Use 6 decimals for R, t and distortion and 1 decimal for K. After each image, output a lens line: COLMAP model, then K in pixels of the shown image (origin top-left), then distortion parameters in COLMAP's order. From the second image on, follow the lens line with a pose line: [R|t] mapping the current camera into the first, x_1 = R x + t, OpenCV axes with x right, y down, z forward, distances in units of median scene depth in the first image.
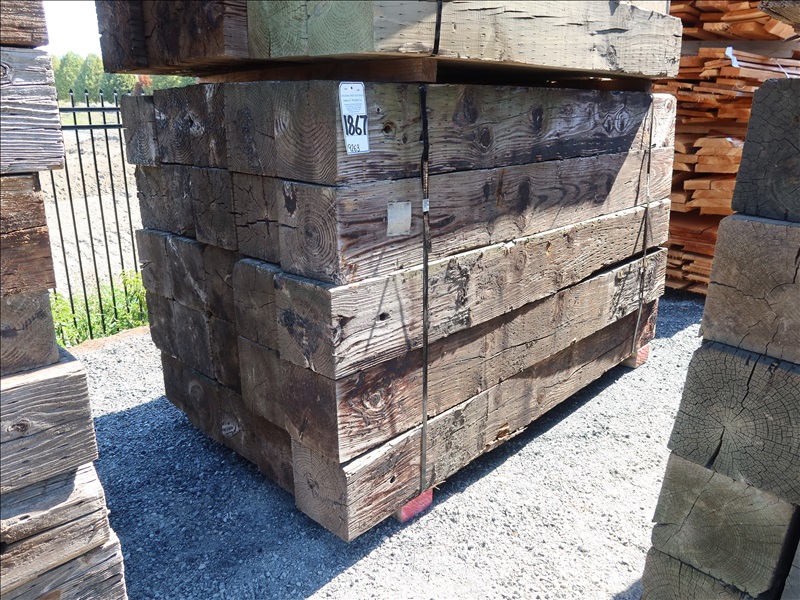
lens RADIAL K [[624.0, 0, 396.8], [0, 624.0, 296.8], [0, 0, 1]] dist [-0.030551, 0.014546]
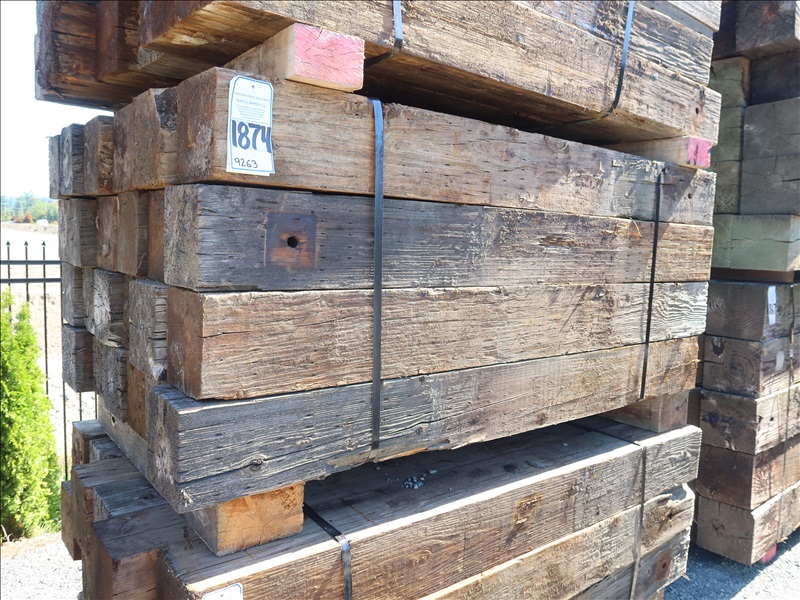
lens RADIAL K [[624.0, 0, 396.8], [0, 624.0, 296.8], [0, 0, 1]] dist [-0.030551, 0.014546]
pose [[0.993324, 0.033005, -0.110534, -0.809710], [-0.055909, 0.975876, -0.211046, 0.112384], [0.100902, 0.215817, 0.971206, -0.739836]]
